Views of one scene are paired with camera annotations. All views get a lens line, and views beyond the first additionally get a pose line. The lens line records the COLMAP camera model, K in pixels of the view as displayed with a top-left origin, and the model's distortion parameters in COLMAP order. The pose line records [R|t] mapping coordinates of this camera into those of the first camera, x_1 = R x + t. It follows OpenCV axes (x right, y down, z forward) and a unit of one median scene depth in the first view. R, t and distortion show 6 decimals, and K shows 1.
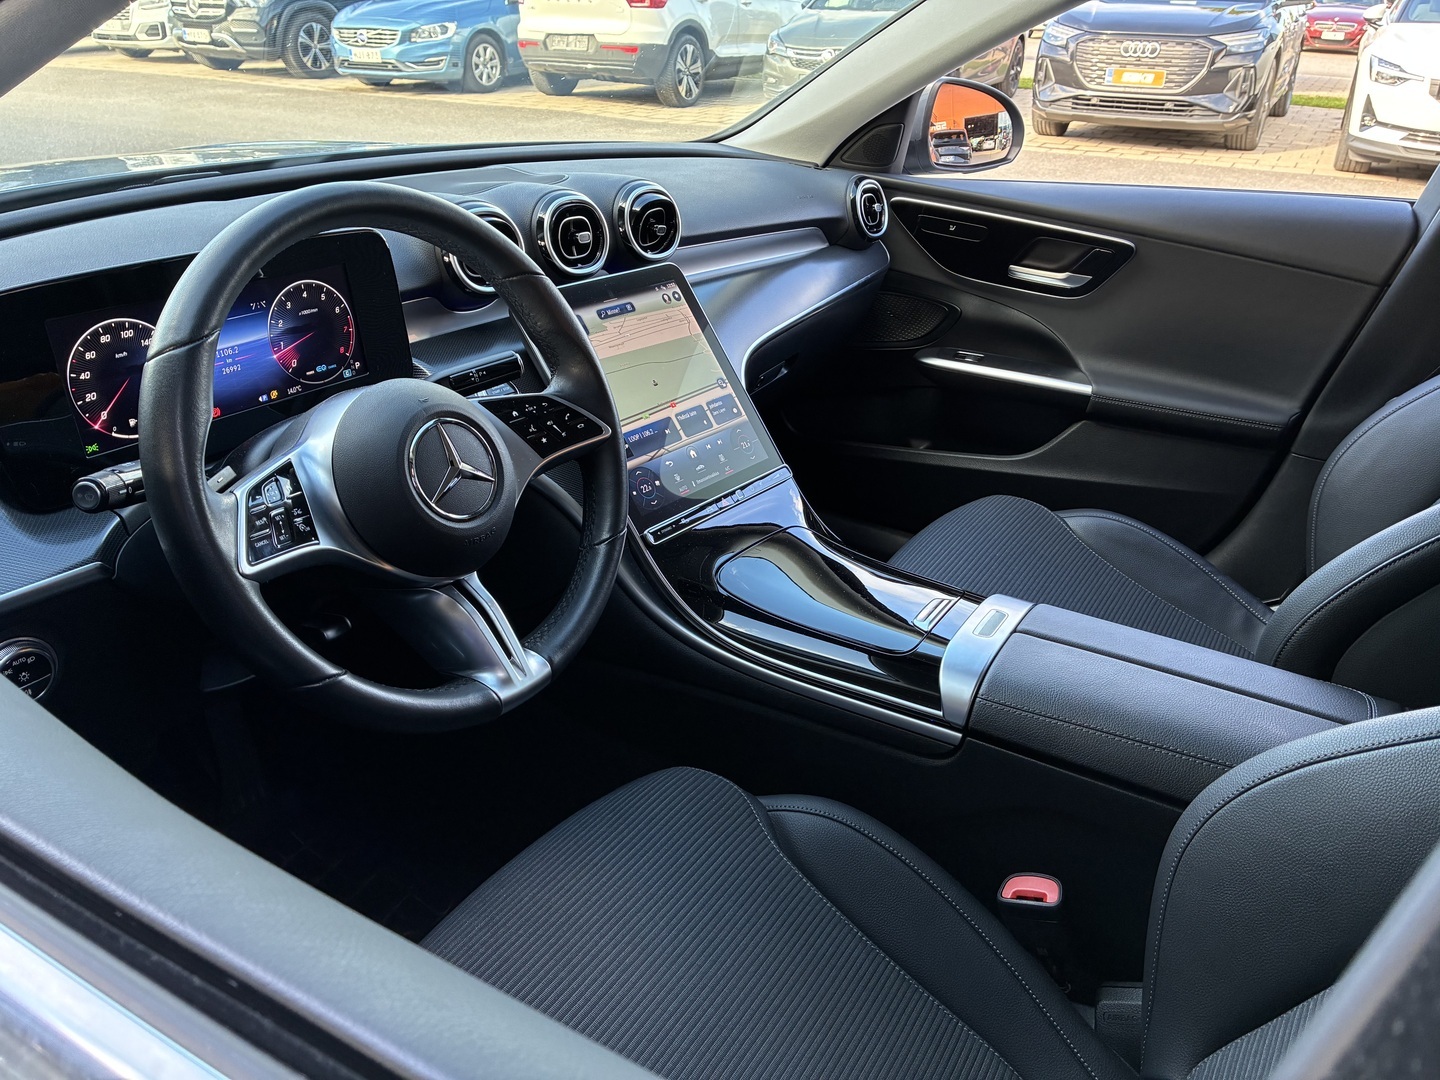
lens RADIAL K [[1109.2, 0, 719.7], [0, 1109.2, 539.2], [0, 0, 1]] dist [0.040705, -0.002620]
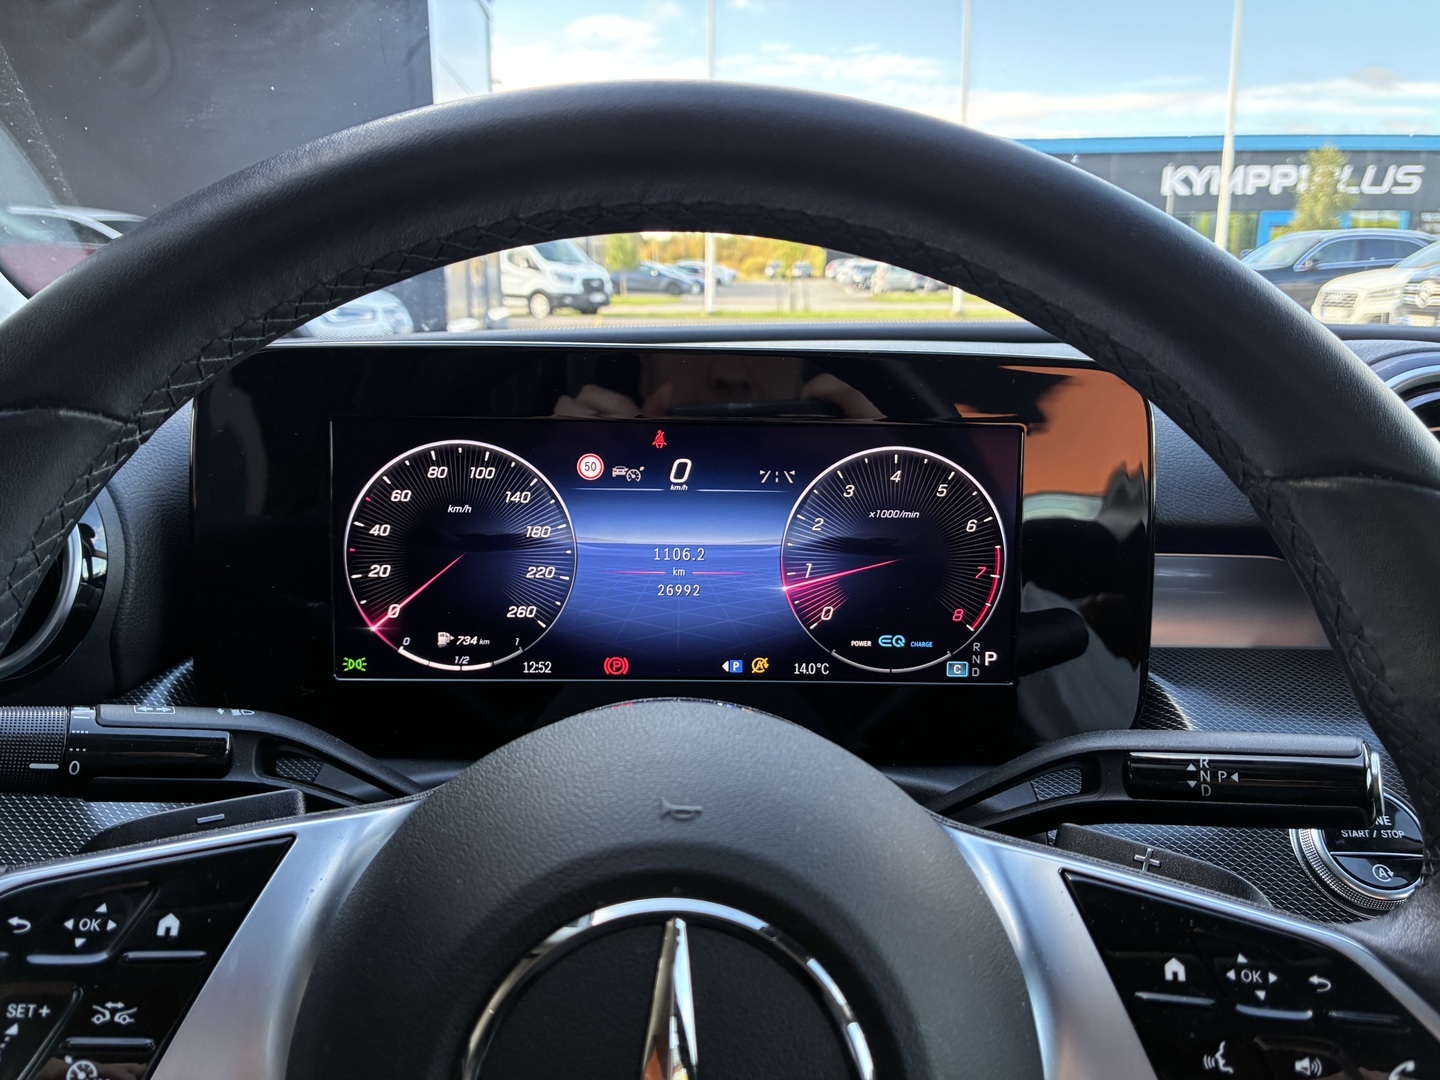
lens RADIAL K [[1109.2, 0, 722.4], [0, 1109.2, 537.3], [0, 0, 1]] dist [0.040705, -0.002620]
pose [[0.566711, 0.170602, -0.806060, -0.048986], [-0.362541, 0.930160, -0.058022, -0.152323], [0.739866, 0.325112, 0.588982, 0.728230]]
